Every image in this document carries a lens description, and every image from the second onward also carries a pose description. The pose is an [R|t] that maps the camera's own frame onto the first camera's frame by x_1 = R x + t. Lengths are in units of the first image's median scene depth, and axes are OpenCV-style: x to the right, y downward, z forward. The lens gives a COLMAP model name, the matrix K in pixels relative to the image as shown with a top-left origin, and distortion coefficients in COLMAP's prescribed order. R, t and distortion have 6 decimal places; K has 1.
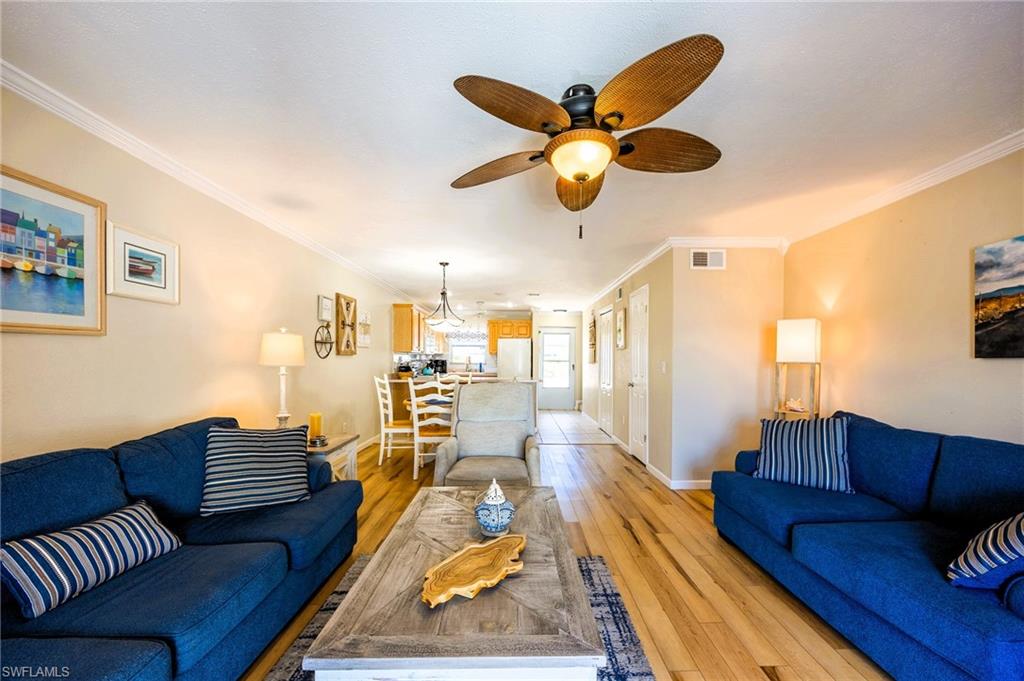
lens RADIAL K [[398.9, 0, 524.1], [0, 398.9, 359.7], [0, 0, 1]] dist [-0.000176, -0.000069]
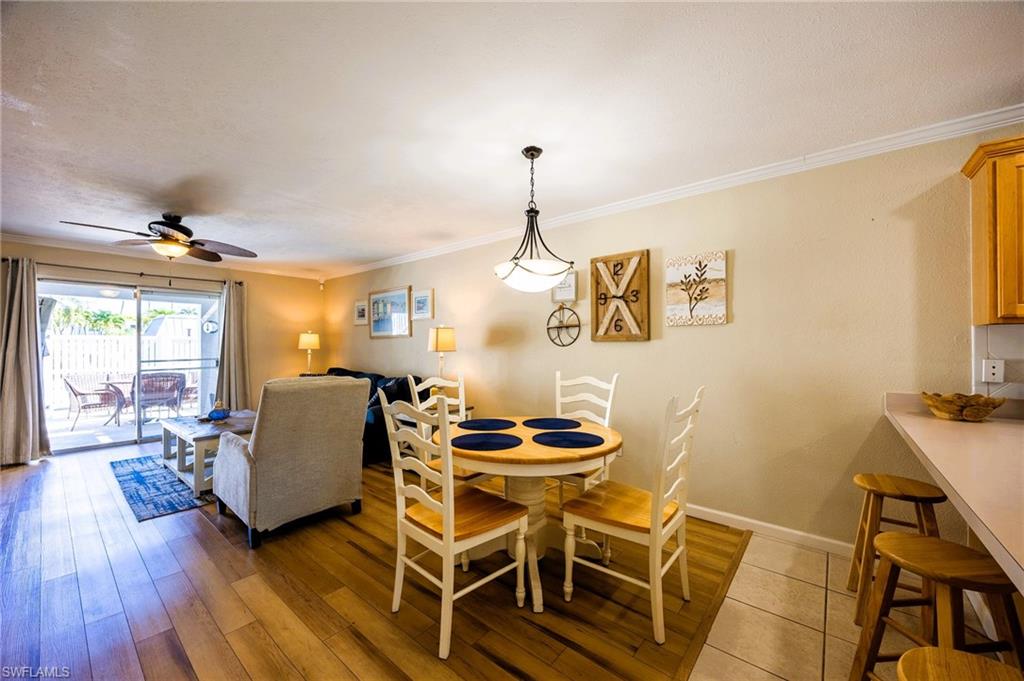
lens RADIAL K [[392.6, 0, 508.2], [0, 392.6, 347.5], [0, 0, 1]] dist [0.000196, 0.000016]
pose [[-0.657299, 0.000446, -0.753629, 0.257305], [-0.004643, 0.999978, 0.004641, -0.005134], [0.753615, 0.006550, -0.657283, 1.859706]]
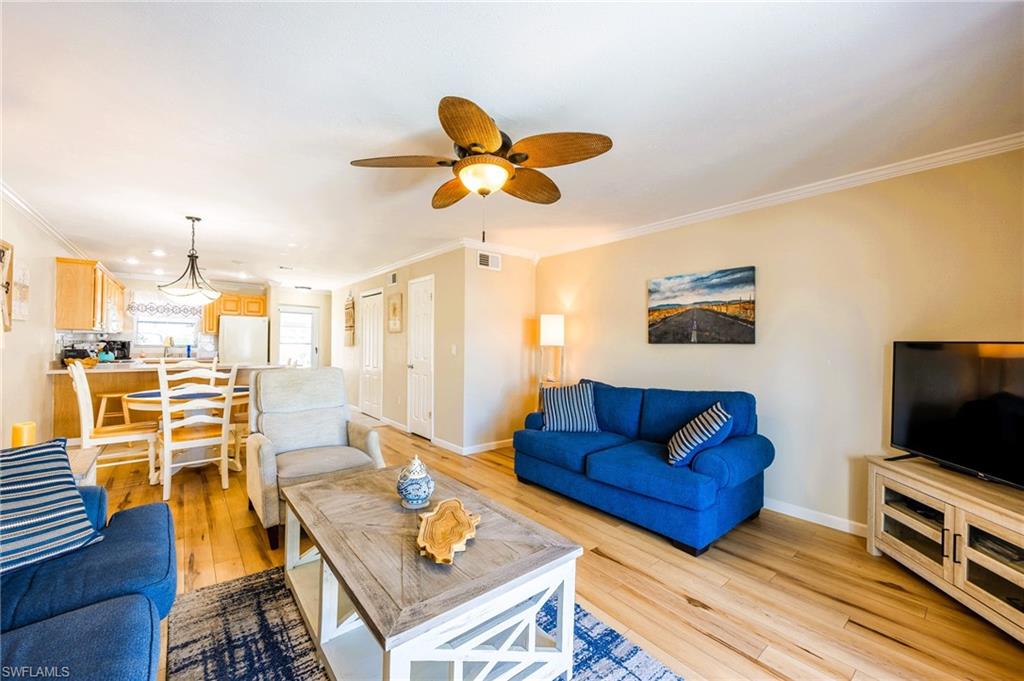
lens RADIAL K [[401.5, 0, 507.5], [0, 401.5, 336.6], [0, 0, 1]] dist [-0.001239, -0.000109]
pose [[0.786658, 0.016509, 0.617168, -0.285024], [-0.007297, 0.999821, -0.017443, 0.000180], [-0.617346, 0.009218, 0.786638, 0.002944]]
